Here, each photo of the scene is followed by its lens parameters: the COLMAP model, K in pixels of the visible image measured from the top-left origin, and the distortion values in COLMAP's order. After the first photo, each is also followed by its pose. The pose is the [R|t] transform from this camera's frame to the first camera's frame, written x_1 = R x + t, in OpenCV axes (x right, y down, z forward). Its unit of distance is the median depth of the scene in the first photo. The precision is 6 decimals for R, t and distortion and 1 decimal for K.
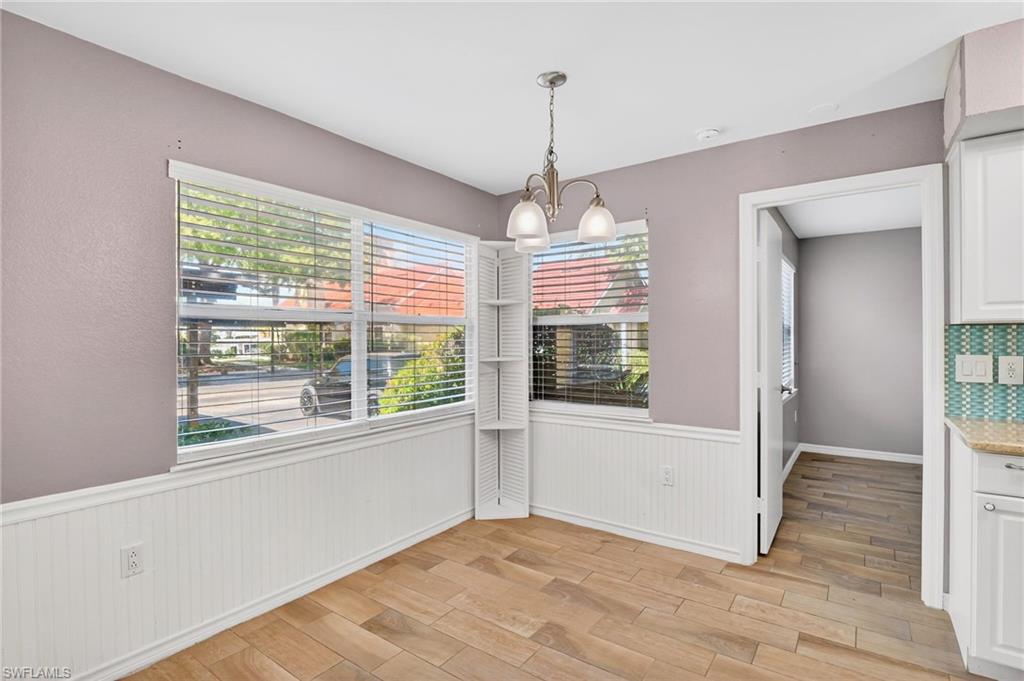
lens RADIAL K [[495.4, 0, 518.3], [0, 495.4, 341.0], [0, 0, 1]] dist [-0.003214, -0.001824]
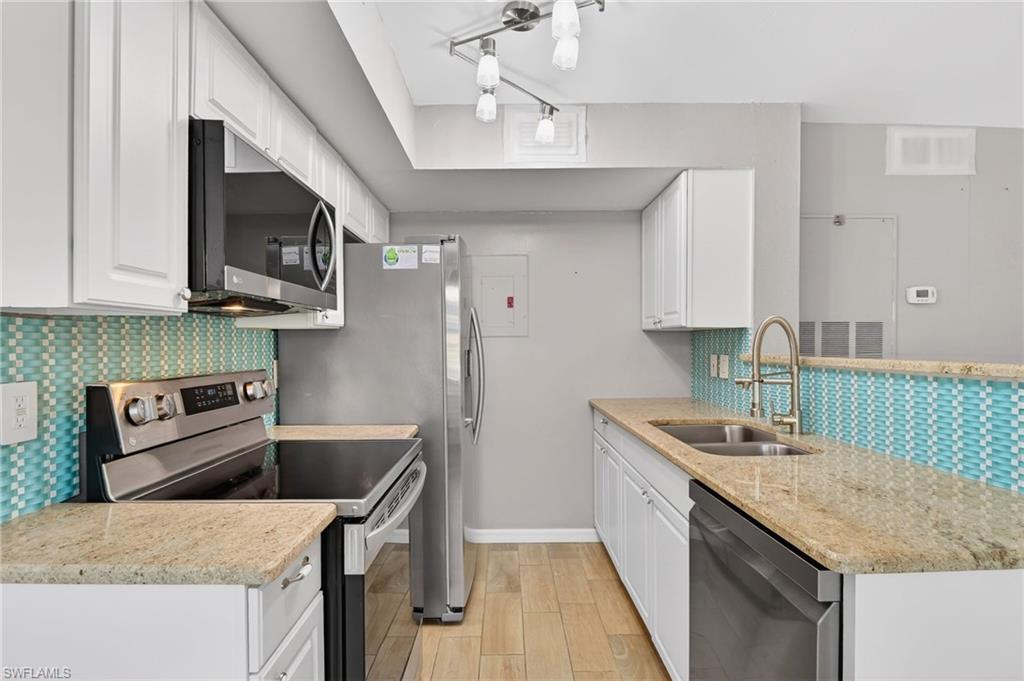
lens RADIAL K [[494.5, 0, 512.4], [0, 494.5, 346.4], [0, 0, 1]] dist [-0.016175, -0.000625]
pose [[-0.587797, -0.001528, 0.809007, 0.327907], [0.010343, 0.999902, 0.009403, -0.003688], [-0.808942, 0.013895, -0.587724, 0.855165]]
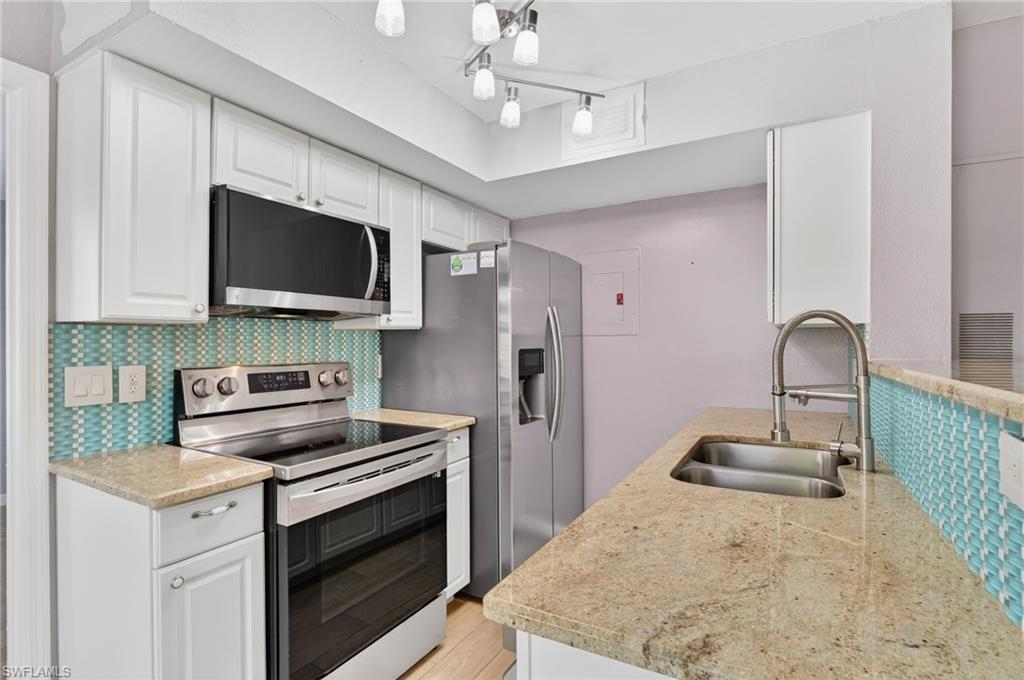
lens RADIAL K [[495.0, 0, 514.0], [0, 495.0, 339.2], [0, 0, 1]] dist [-0.018772, -0.001047]
pose [[-0.100614, 0.003777, 0.994918, 0.163567], [0.005839, 0.999978, -0.003206, -0.004931], [-0.994908, 0.005487, -0.100633, 0.459633]]
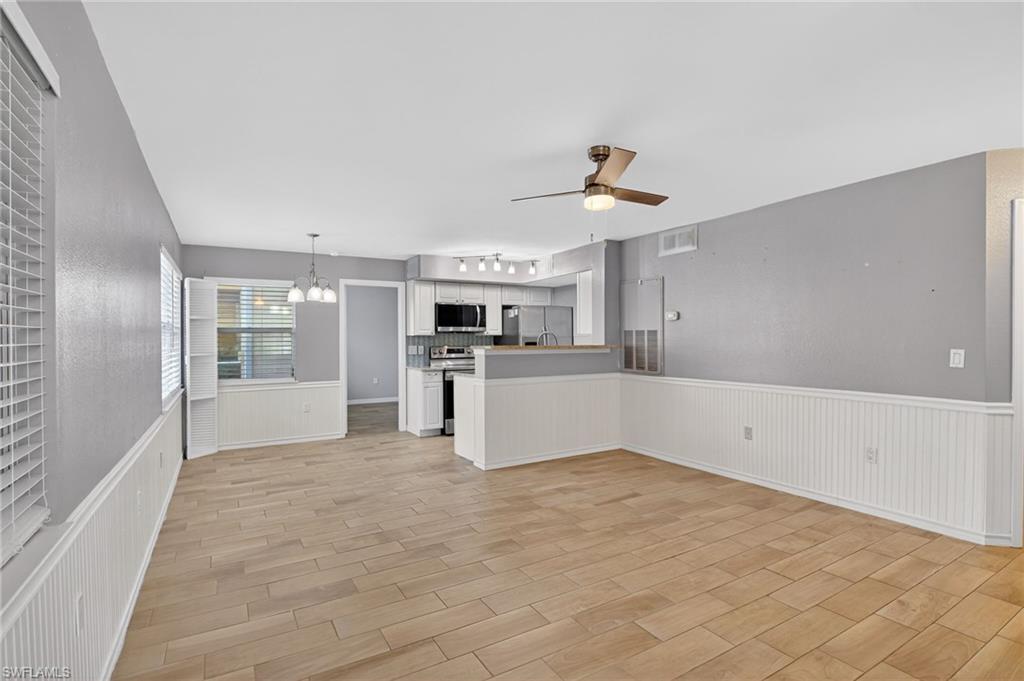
lens RADIAL K [[495.4, 0, 518.3], [0, 495.4, 341.0], [0, 0, 1]] dist [-0.003214, -0.001824]
pose [[0.398087, -0.004401, 0.917337, -1.676556], [0.010423, 0.999946, 0.000274, 0.005017], [-0.917289, 0.009452, 0.398111, -0.857304]]
